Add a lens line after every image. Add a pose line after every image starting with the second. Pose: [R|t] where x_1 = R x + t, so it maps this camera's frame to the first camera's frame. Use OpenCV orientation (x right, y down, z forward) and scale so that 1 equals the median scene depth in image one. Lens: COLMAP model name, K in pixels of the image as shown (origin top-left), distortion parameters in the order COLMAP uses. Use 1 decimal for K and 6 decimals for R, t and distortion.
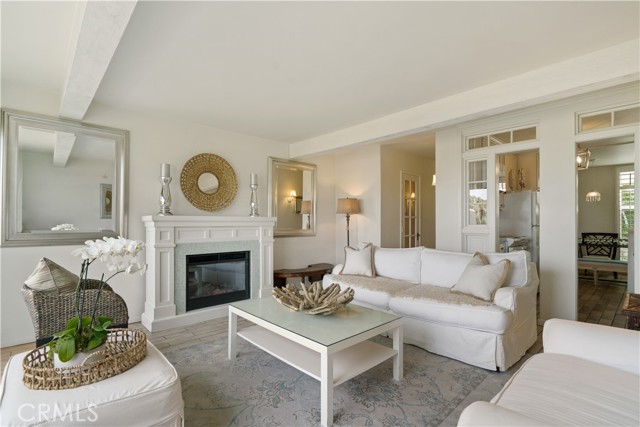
lens RADIAL K [[299.3, 0, 319.6], [0, 299.3, 221.3], [0, 0, 1]] dist [0.001204, 0.002295]
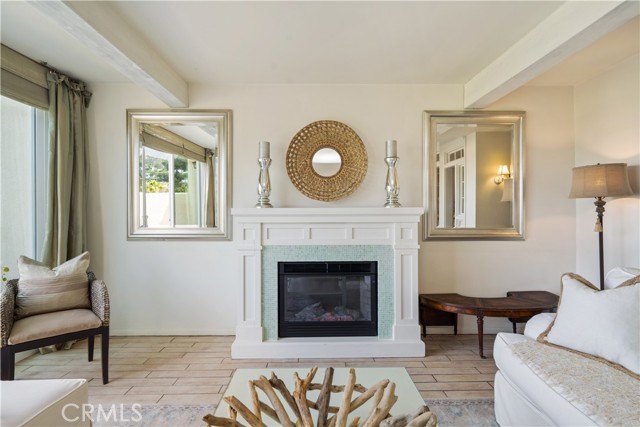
lens RADIAL K [[311.0, 0, 320.8], [0, 311.0, 213.7], [0, 0, 1]] dist [-0.006484, 0.000918]
pose [[0.742417, -0.003925, -0.669927, 0.120844], [0.006243, 0.999980, 0.001060, -0.003596], [0.669909, -0.004969, 0.742426, 0.429602]]
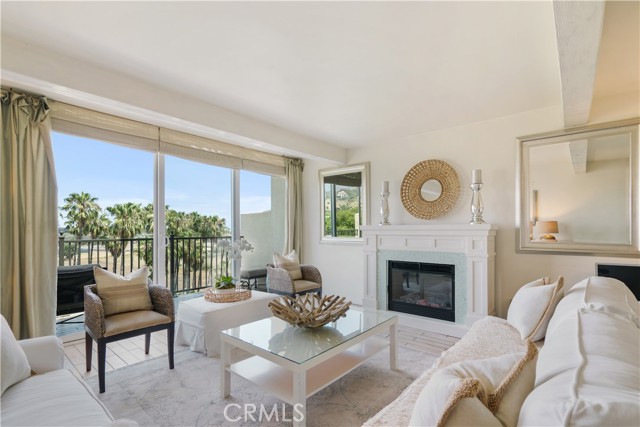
lens RADIAL K [[299.3, 0, 325.1], [0, 299.3, 229.6], [0, 0, 1]] dist [0.001204, 0.002295]
pose [[0.130860, 0.003528, -0.991395, 0.546010], [0.009119, 0.999947, 0.004762, -0.007667], [0.991359, -0.009663, 0.130821, 0.528980]]
